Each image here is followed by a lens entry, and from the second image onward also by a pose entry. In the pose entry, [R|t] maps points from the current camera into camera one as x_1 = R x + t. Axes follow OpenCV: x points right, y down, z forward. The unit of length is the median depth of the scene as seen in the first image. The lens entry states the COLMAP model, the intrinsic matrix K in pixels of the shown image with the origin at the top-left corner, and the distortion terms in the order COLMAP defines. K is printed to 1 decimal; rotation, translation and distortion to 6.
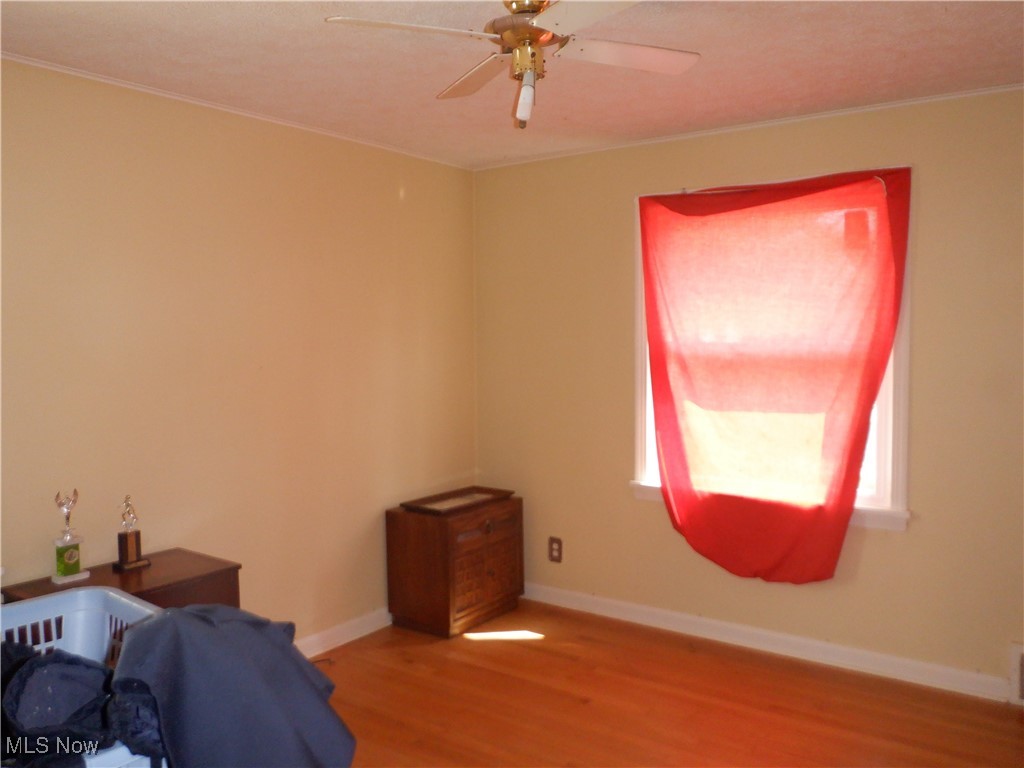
lens RADIAL K [[837.8, 0, 503.0], [0, 837.8, 381.3], [0, 0, 1]] dist [-0.000377, -0.038609]
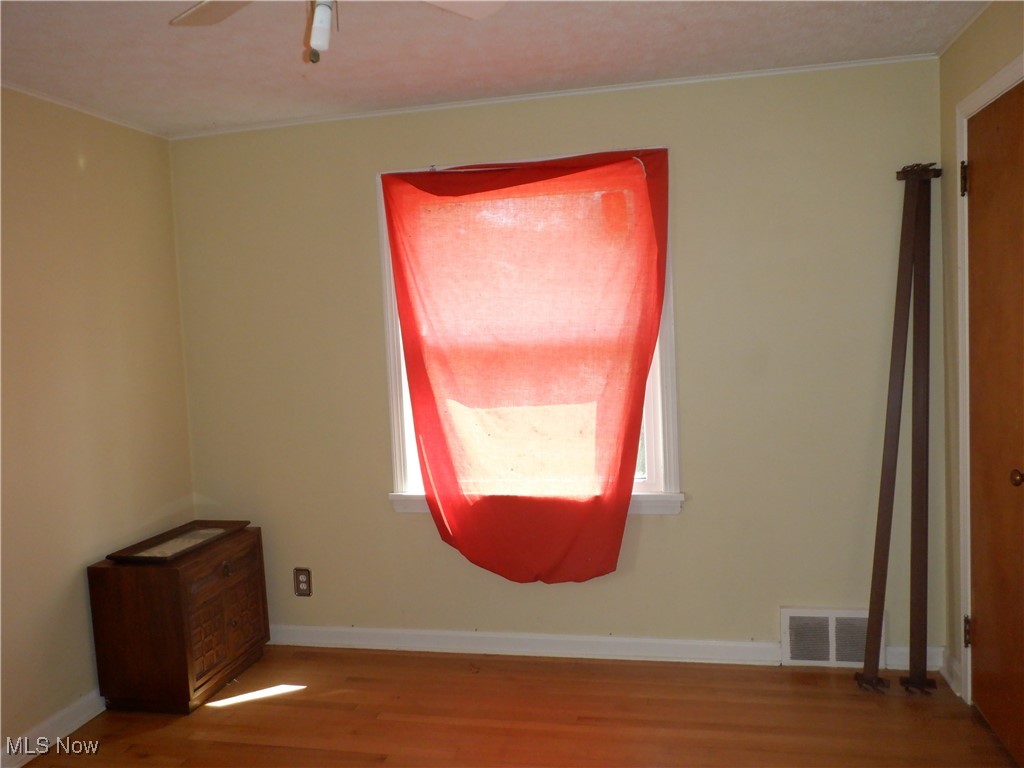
lens RADIAL K [[837.8, 0, 503.0], [0, 837.8, 381.3], [0, 0, 1]] dist [-0.000377, -0.038609]
pose [[0.916151, -0.063941, 0.395700, -0.088081], [0.063362, 0.997885, 0.014547, -0.005628], [-0.395793, 0.011745, 0.918265, 0.140707]]
